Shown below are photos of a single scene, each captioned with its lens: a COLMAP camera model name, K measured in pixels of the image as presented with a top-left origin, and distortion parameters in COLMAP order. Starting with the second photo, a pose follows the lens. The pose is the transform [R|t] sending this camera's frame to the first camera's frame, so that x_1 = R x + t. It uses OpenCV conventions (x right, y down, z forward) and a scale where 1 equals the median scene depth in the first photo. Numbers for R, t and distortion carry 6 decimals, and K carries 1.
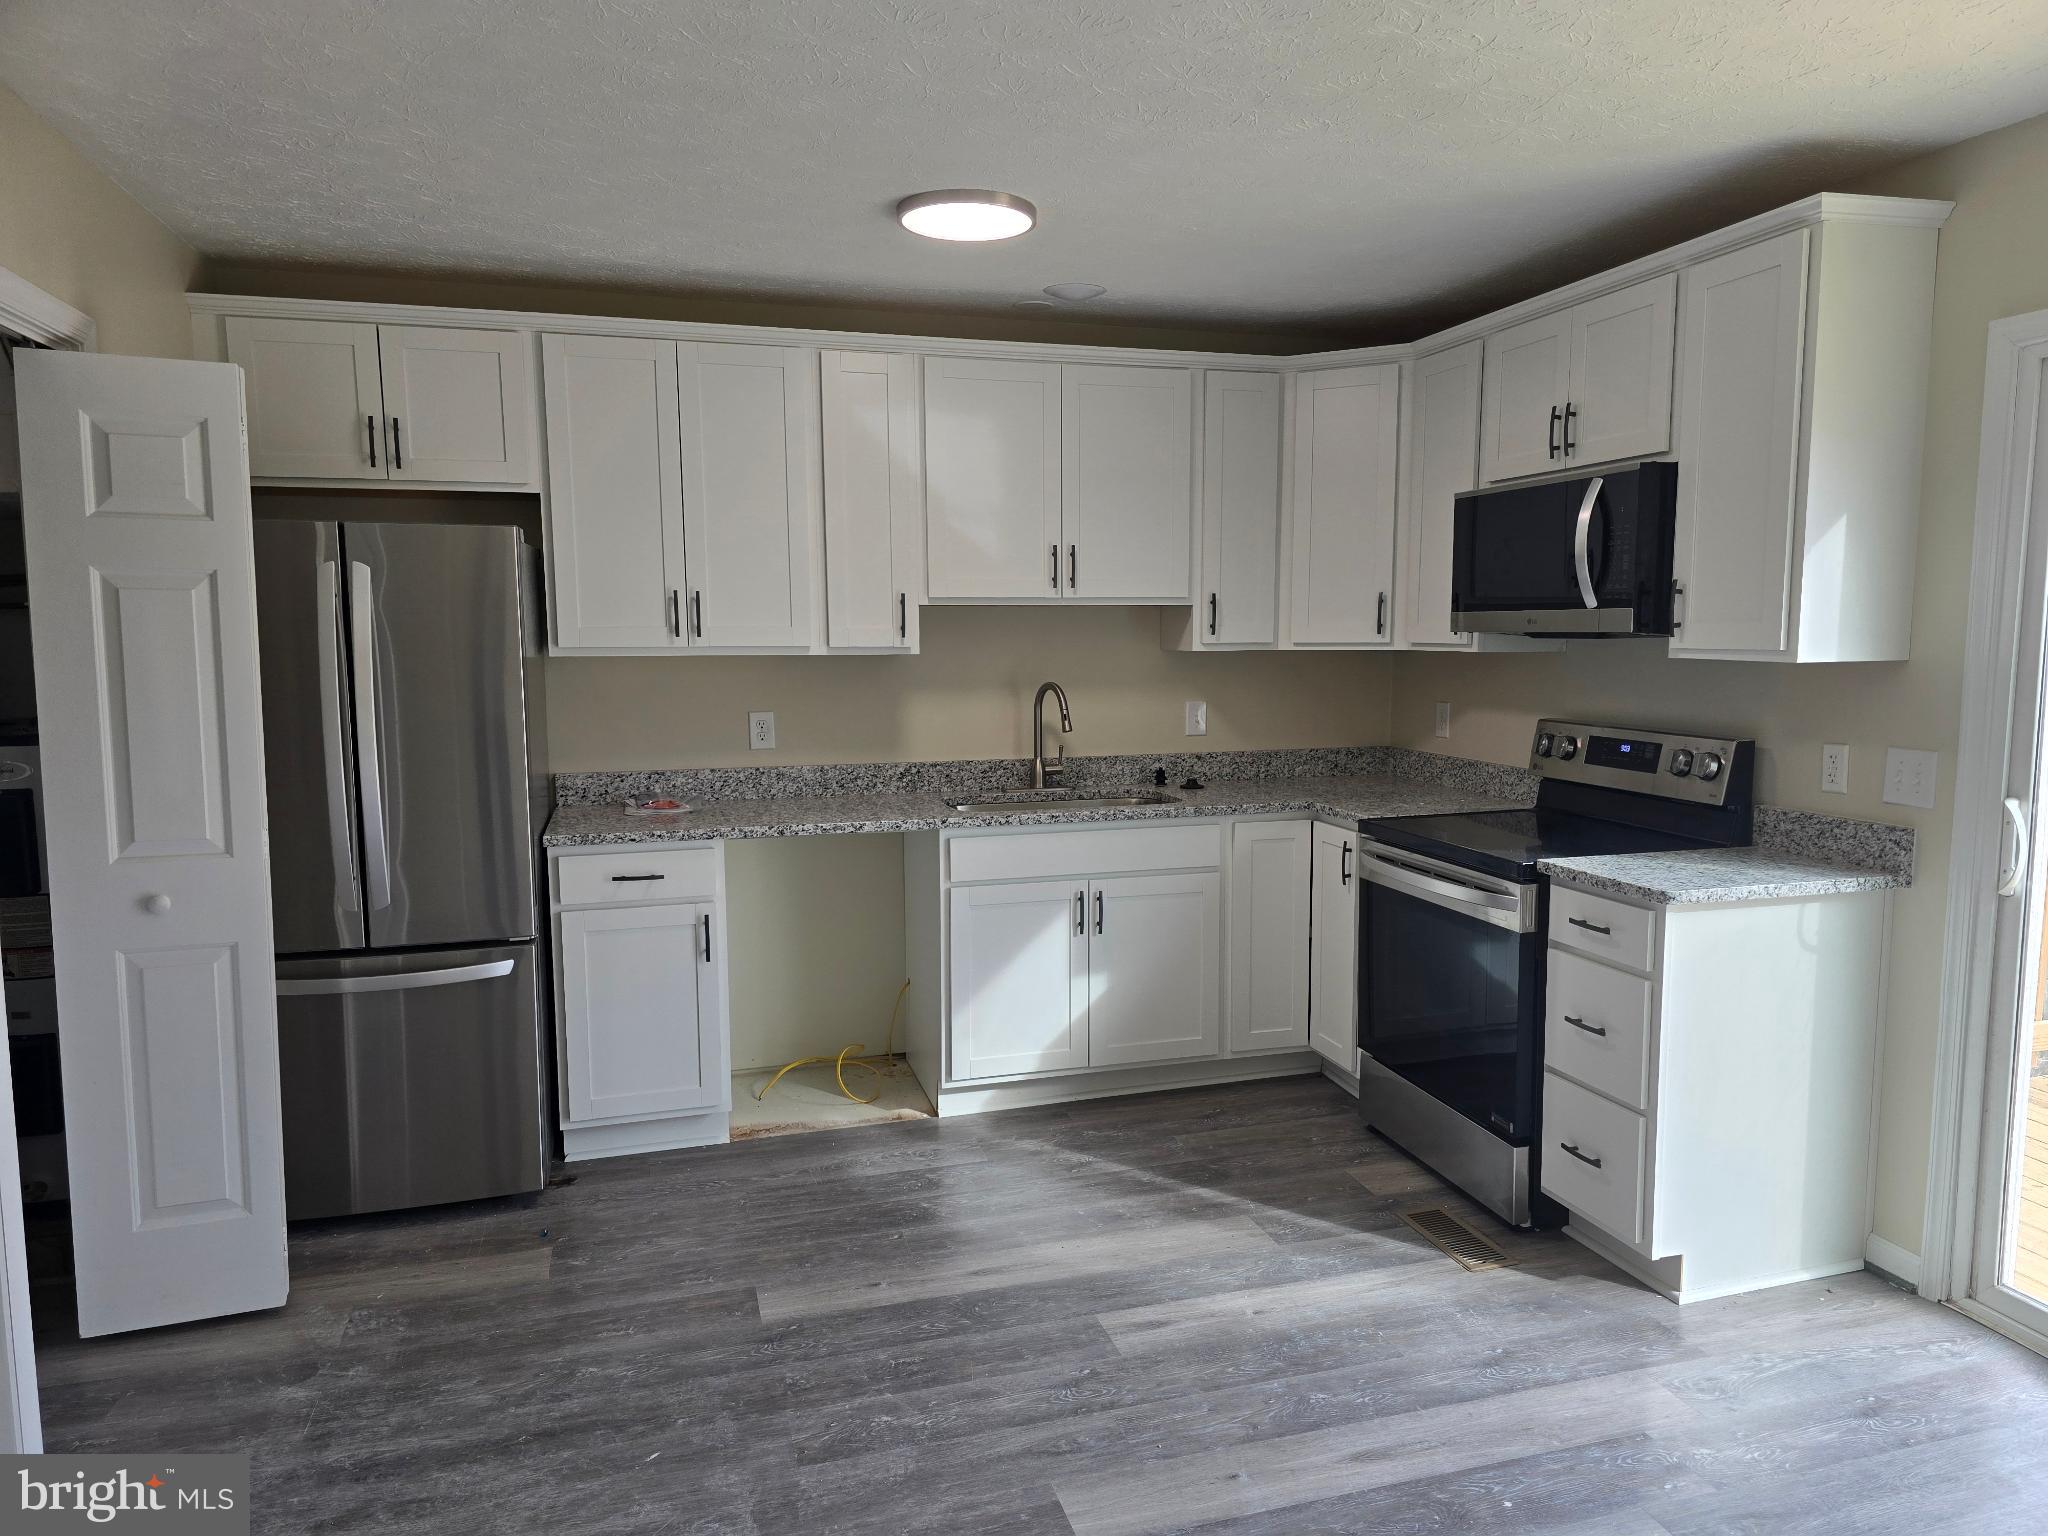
lens RADIAL K [[1351.8, 0, 1024.0], [0, 1351.8, 768.0], [0, 0, 1]] dist [-0.000497, -0.000945]
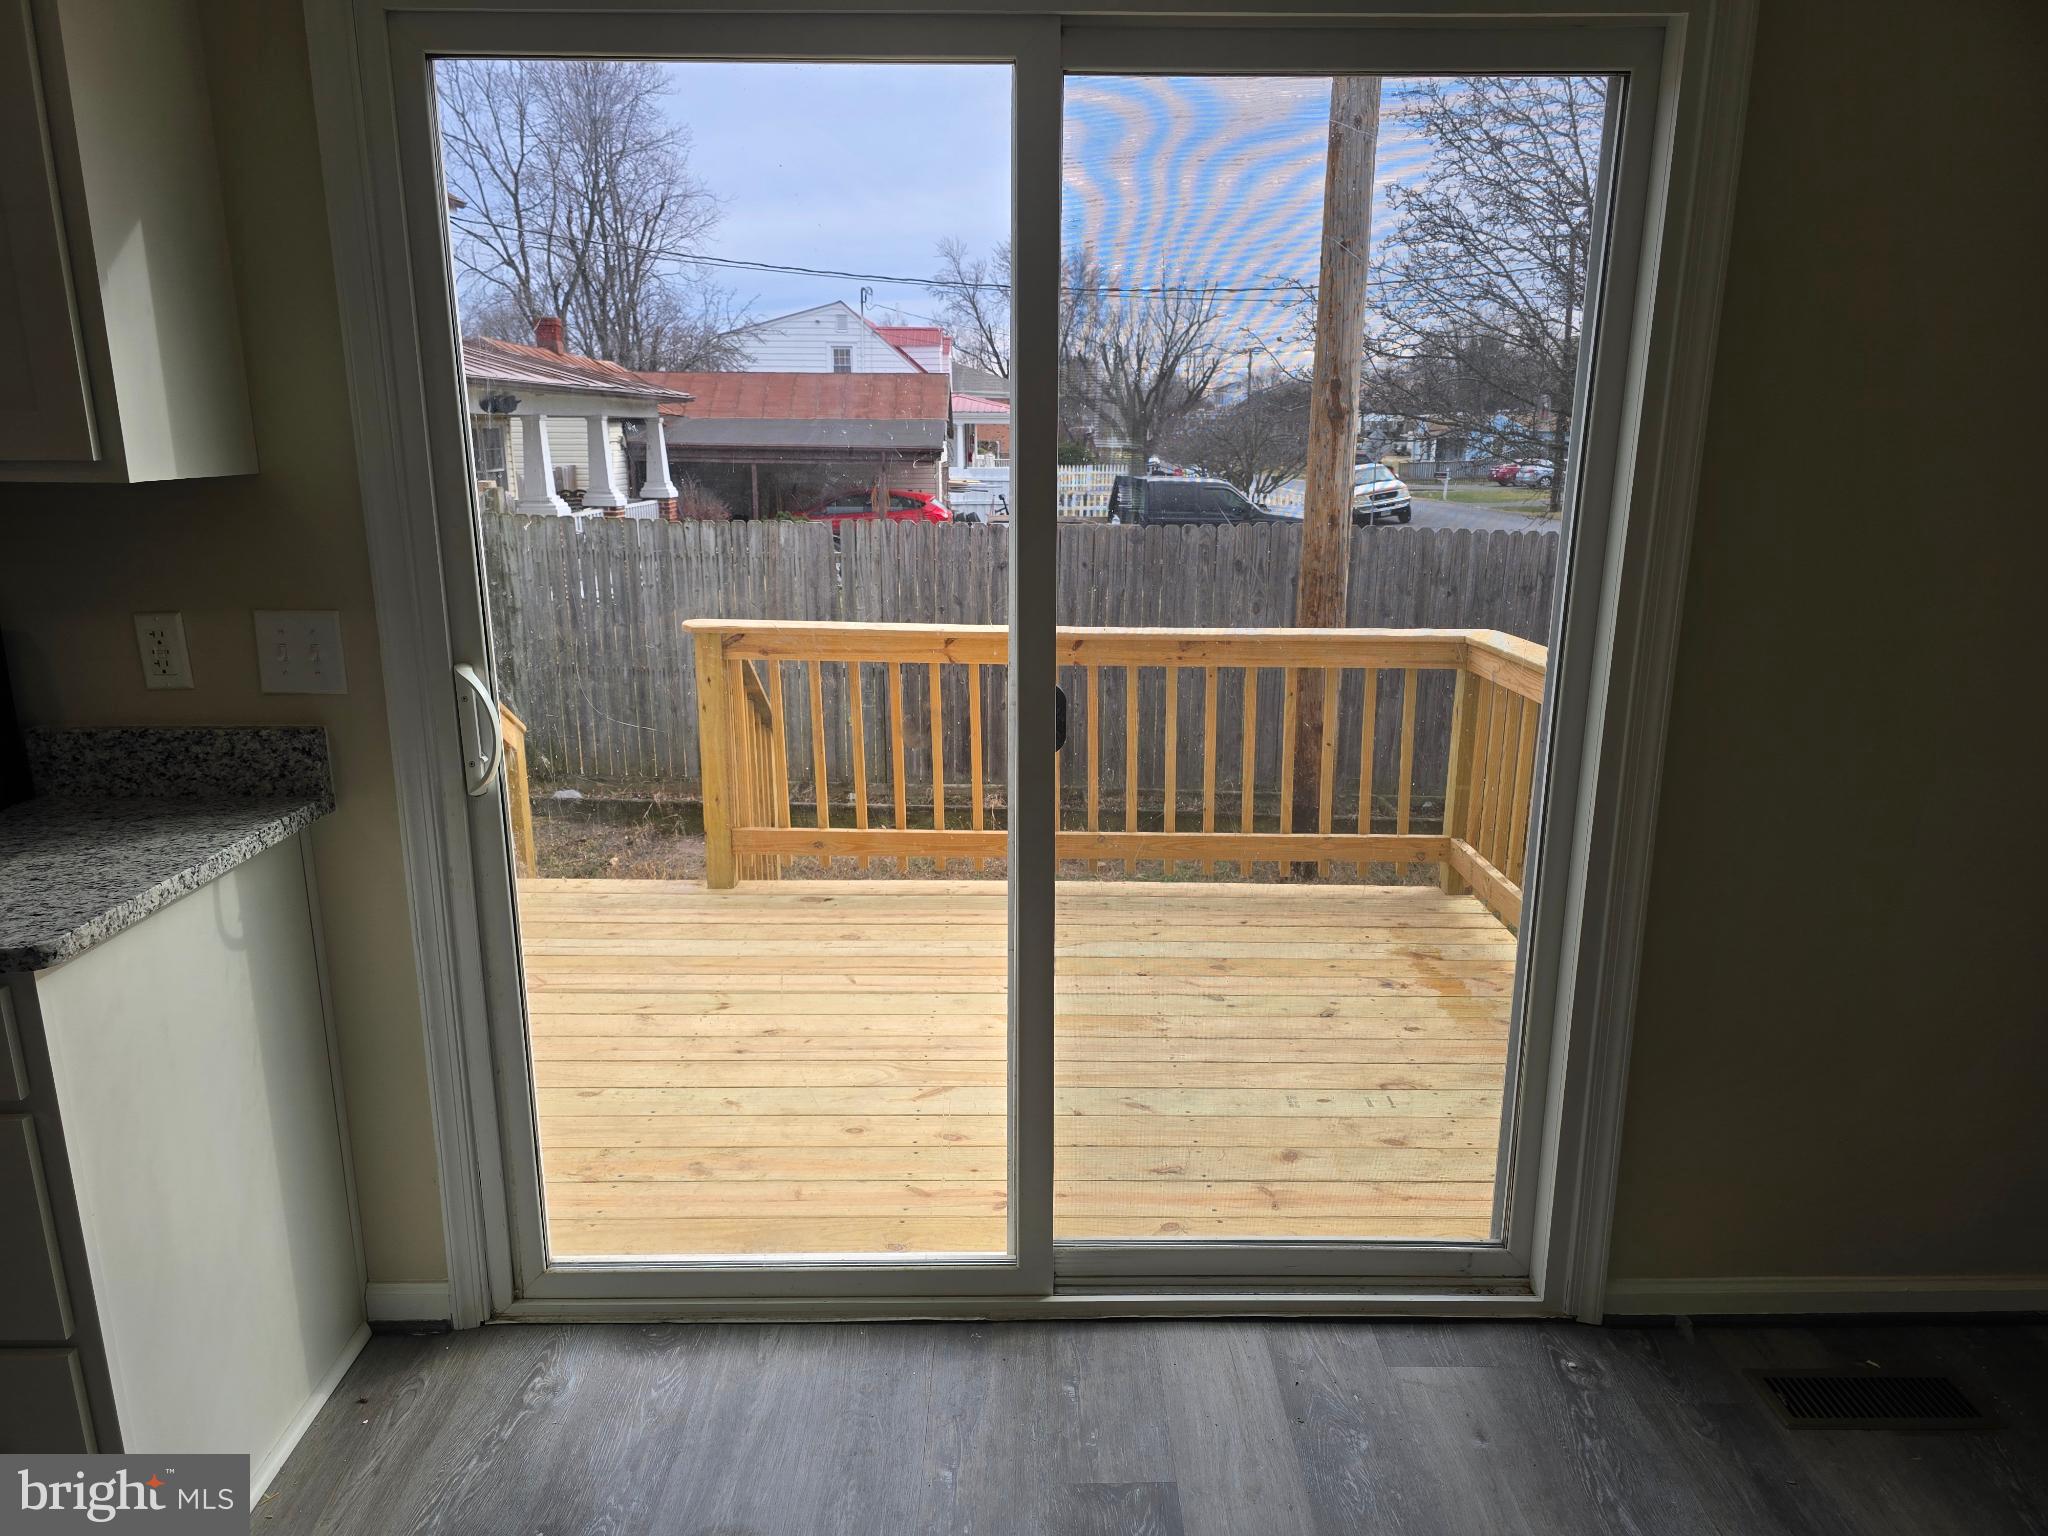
lens RADIAL K [[1384.7, 0, 1024.0], [0, 1384.7, 768.0], [0, 0, 1]] dist [0.000642, -0.000166]
pose [[0.243873, -0.228948, 0.942395, 0.081782], [0.095041, 0.972699, 0.211715, -0.049377], [-0.965139, 0.037935, 0.258975, 0.481883]]
